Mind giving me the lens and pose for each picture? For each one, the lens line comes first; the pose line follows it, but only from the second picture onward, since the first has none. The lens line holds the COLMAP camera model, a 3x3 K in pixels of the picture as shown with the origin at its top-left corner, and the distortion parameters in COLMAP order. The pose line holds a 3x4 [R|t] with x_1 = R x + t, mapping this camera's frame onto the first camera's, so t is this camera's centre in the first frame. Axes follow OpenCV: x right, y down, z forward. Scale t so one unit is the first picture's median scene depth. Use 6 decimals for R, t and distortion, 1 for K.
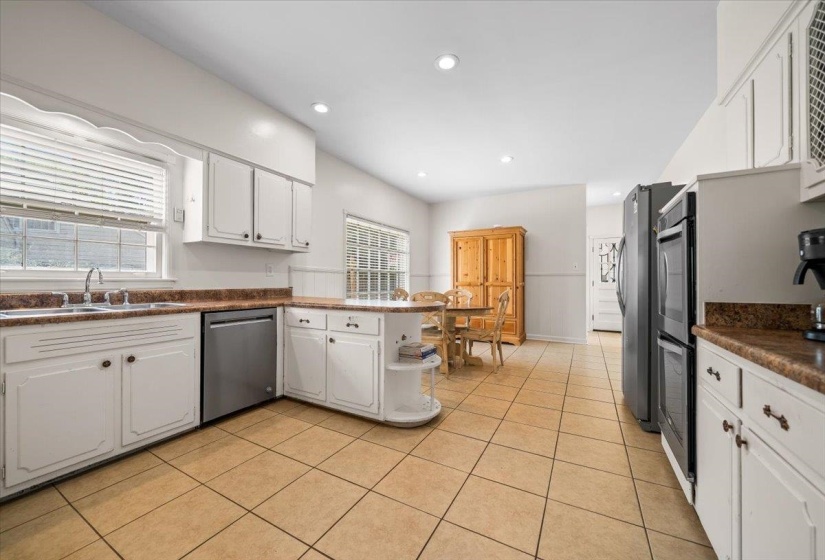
lens RADIAL K [[307.8, 0, 413.4], [0, 307.8, 277.0], [0, 0, 1]] dist [-0.001956, -0.000115]
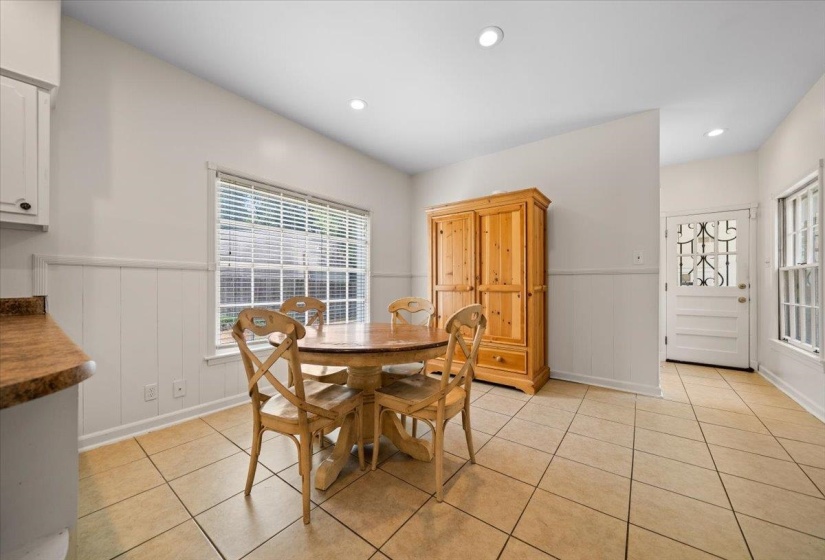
lens RADIAL K [[303.1, 0, 412.1], [0, 303.1, 281.6], [0, 0, 1]] dist [-0.003429, -0.000320]
pose [[0.989743, -0.001718, -0.142851, 0.192232], [0.002791, 0.999969, 0.007314, 0.004500], [0.142834, -0.007638, 0.989717, 0.385731]]
